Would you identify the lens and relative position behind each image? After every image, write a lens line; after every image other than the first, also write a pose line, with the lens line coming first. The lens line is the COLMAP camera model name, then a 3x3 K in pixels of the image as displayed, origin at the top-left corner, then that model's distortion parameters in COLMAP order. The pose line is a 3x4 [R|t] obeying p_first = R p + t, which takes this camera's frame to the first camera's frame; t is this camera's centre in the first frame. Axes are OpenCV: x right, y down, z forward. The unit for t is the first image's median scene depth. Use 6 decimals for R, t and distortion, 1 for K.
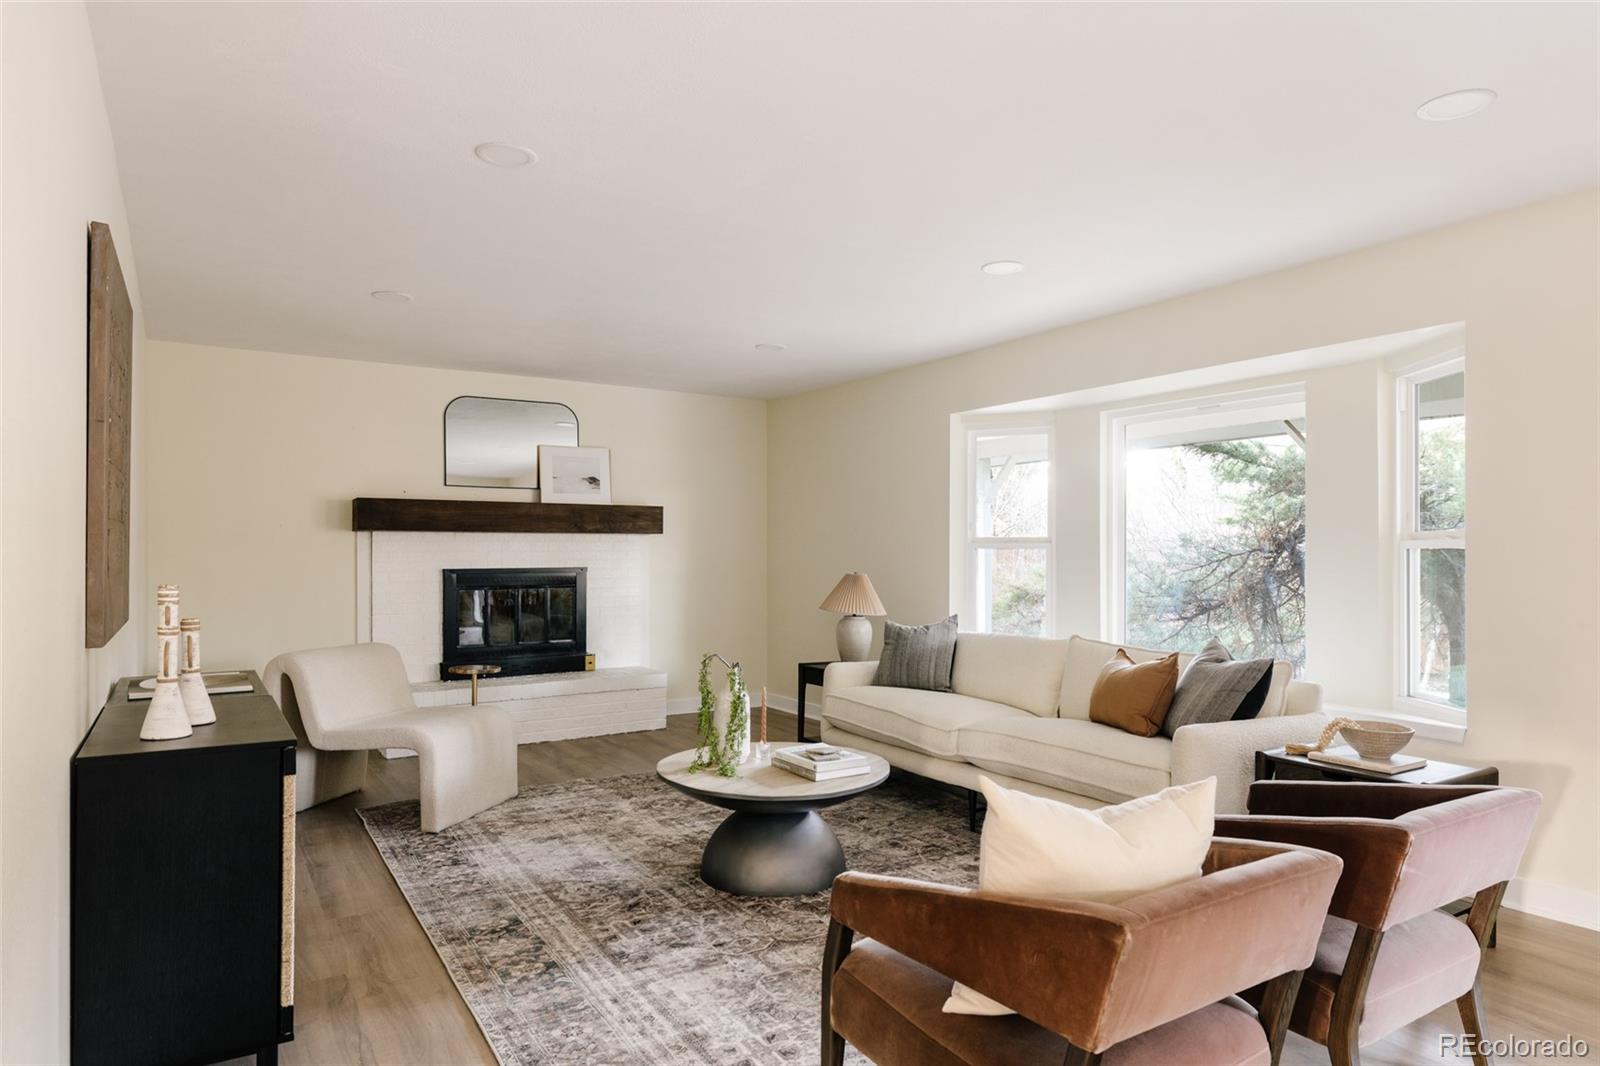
lens RADIAL K [[972.3, 0, 800.0], [0, 972.3, 533.0], [0, 0, 1]] dist [-0.003378, 0.000097]
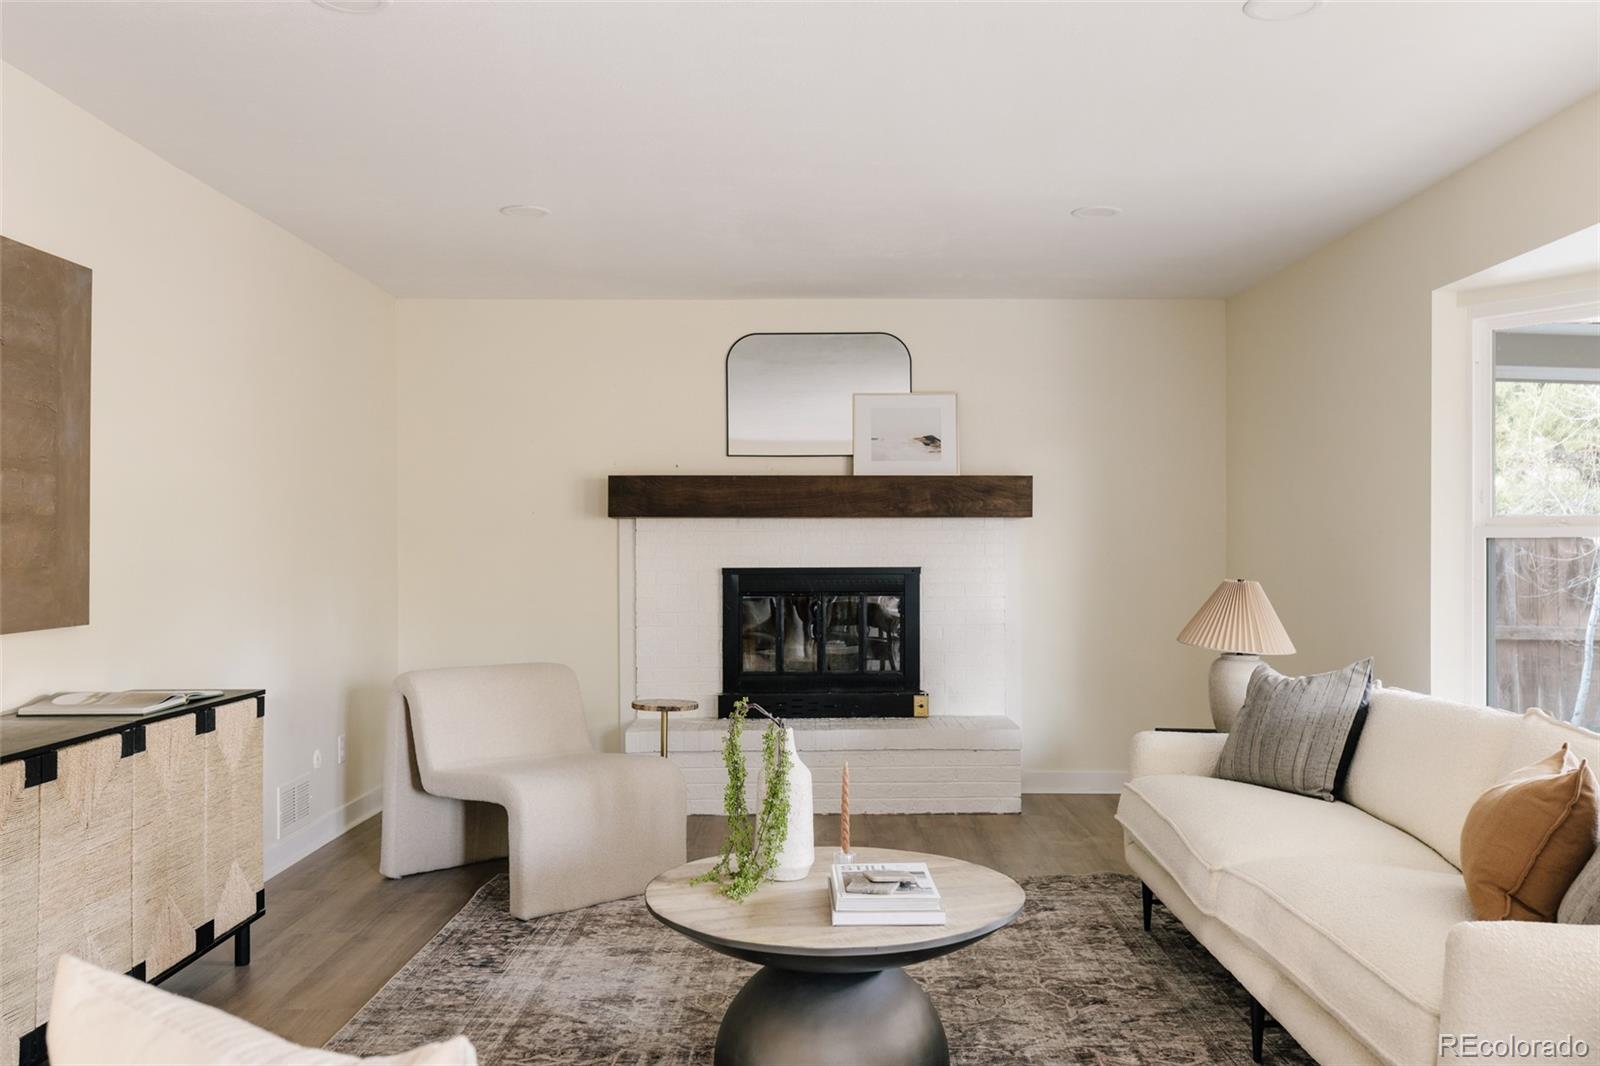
lens RADIAL K [[1363.8, 0, 800.0], [0, 1363.8, 533.0], [0, 0, 1]] dist [-0.002023, -0.007769]
pose [[0.845630, -0.005728, -0.533739, 0.306556], [0.011577, 0.999904, 0.007611, 0.003675], [0.533644, -0.012615, 0.845615, 0.189363]]
